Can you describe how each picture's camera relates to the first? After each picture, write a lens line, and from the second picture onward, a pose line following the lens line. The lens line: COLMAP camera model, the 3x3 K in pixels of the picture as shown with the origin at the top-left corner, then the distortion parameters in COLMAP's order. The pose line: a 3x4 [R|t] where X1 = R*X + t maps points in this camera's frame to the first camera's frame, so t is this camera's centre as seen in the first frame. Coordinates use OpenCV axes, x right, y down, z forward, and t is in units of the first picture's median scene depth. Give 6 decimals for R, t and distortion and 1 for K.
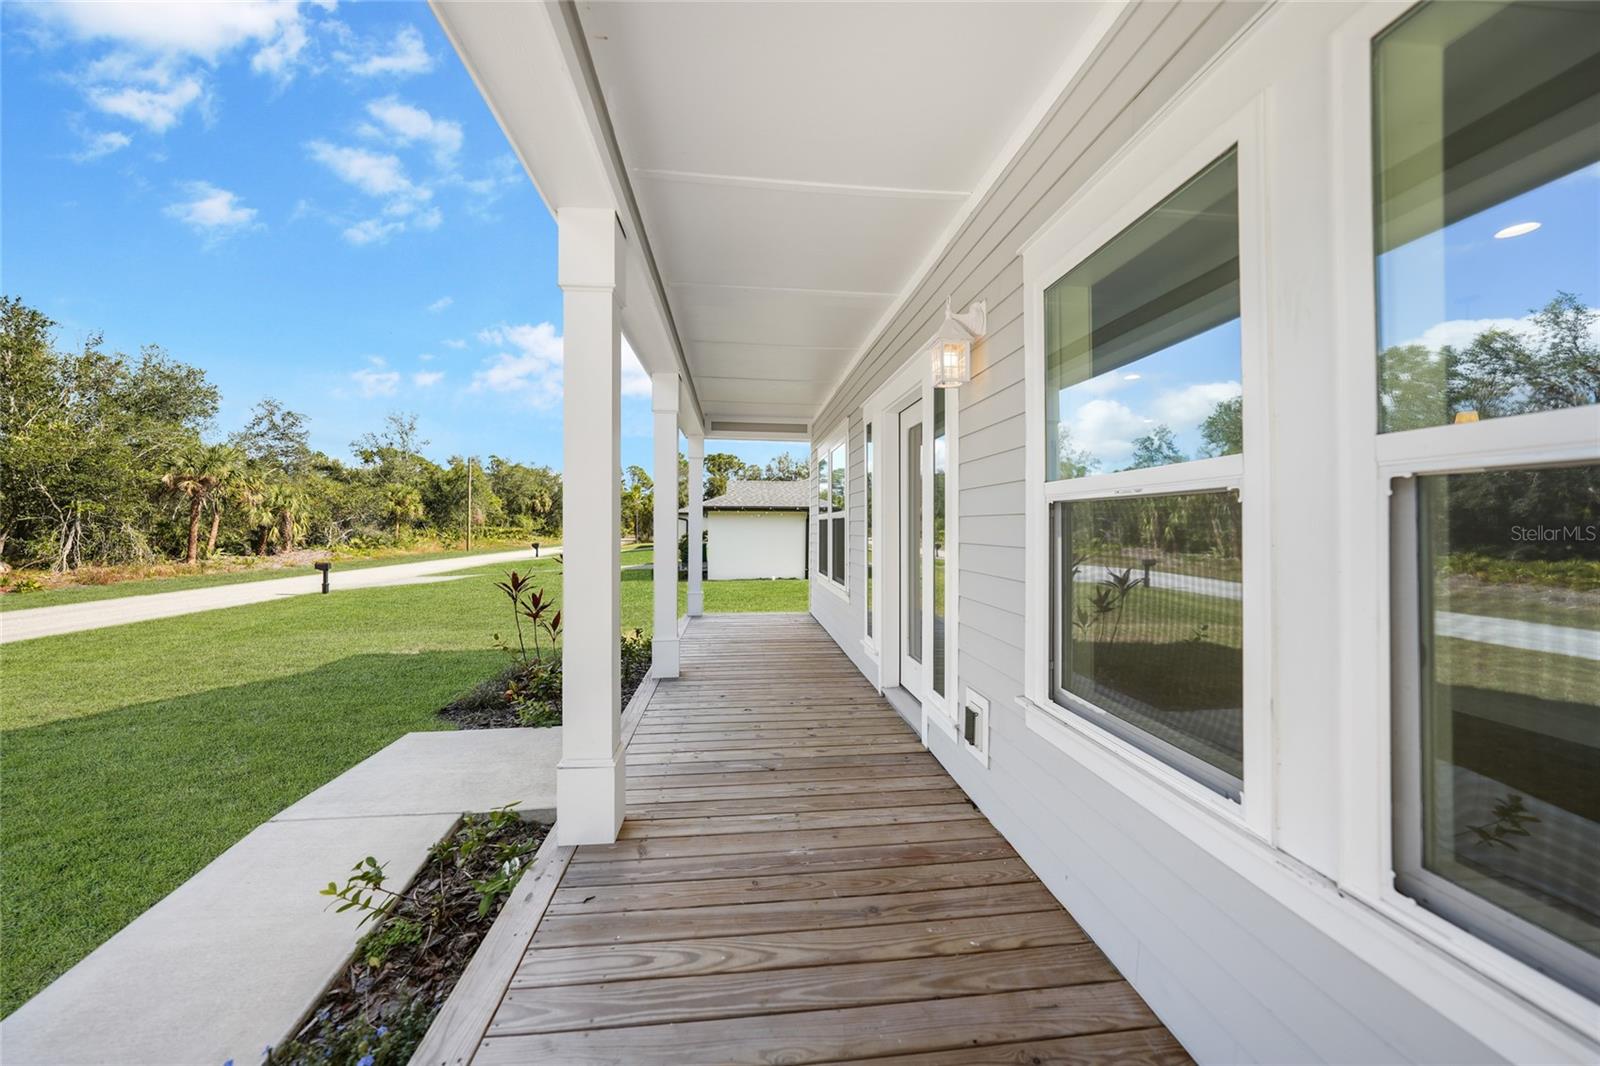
lens RADIAL K [[561.4, 0, 802.0], [0, 561.4, 532.4], [0, 0, 1]] dist [-0.027578, 0.005560]
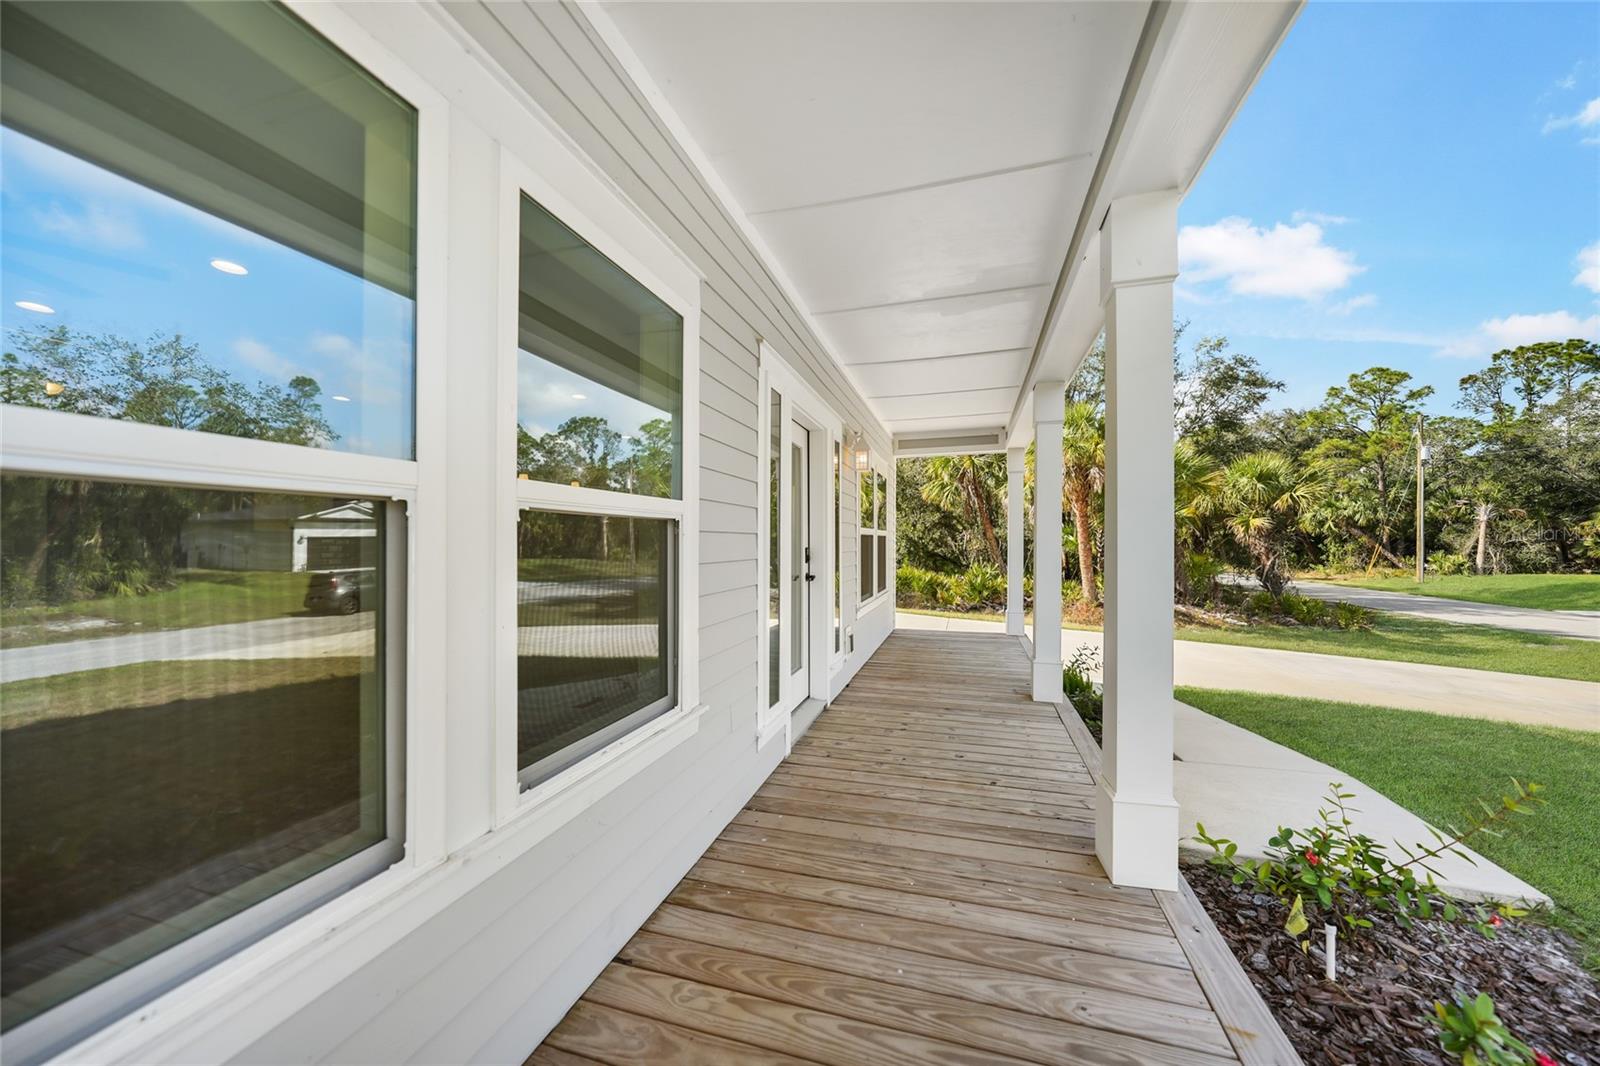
lens RADIAL K [[561.4, 0, 802.0], [0, 561.4, 532.4], [0, 0, 1]] dist [-0.027578, 0.005560]
pose [[-0.920925, 0.003498, 0.389725, -0.237325], [0.001721, 0.999986, -0.004910, -0.029436], [-0.389737, -0.003851, -0.920918, 2.141451]]
